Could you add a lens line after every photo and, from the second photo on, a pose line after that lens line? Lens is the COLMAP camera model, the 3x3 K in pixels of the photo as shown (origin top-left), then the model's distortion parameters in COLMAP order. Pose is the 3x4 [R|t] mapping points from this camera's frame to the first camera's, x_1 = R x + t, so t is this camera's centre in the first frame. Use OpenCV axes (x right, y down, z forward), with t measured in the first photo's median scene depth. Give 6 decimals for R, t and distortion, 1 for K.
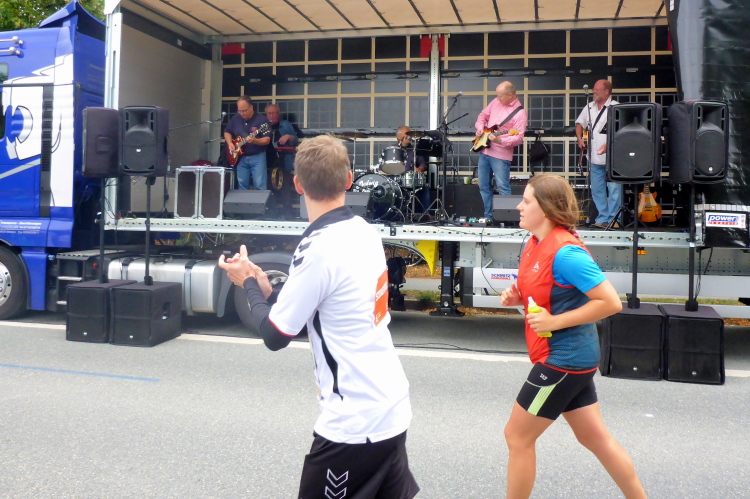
lens RADIAL K [[753.3, 0, 374.3], [0, 753.3, 197.4], [0, 0, 1]] dist [-0.001340, -0.025306]
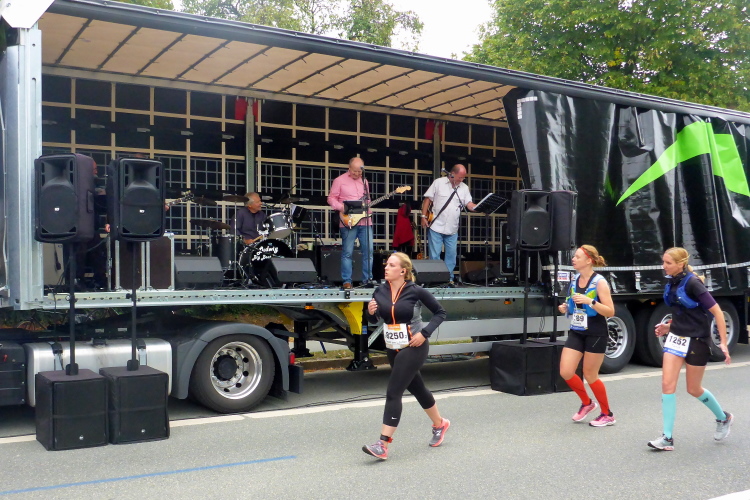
lens RADIAL K [[788.3, 0, 374.6], [0, 788.3, 279.0], [0, 0, 1]] dist [0.092433, -0.008398]
pose [[0.717318, -0.027059, 0.696220, -0.622322], [0.007445, 0.999486, 0.031176, -0.010594], [-0.696706, -0.017180, 0.717151, 0.148009]]
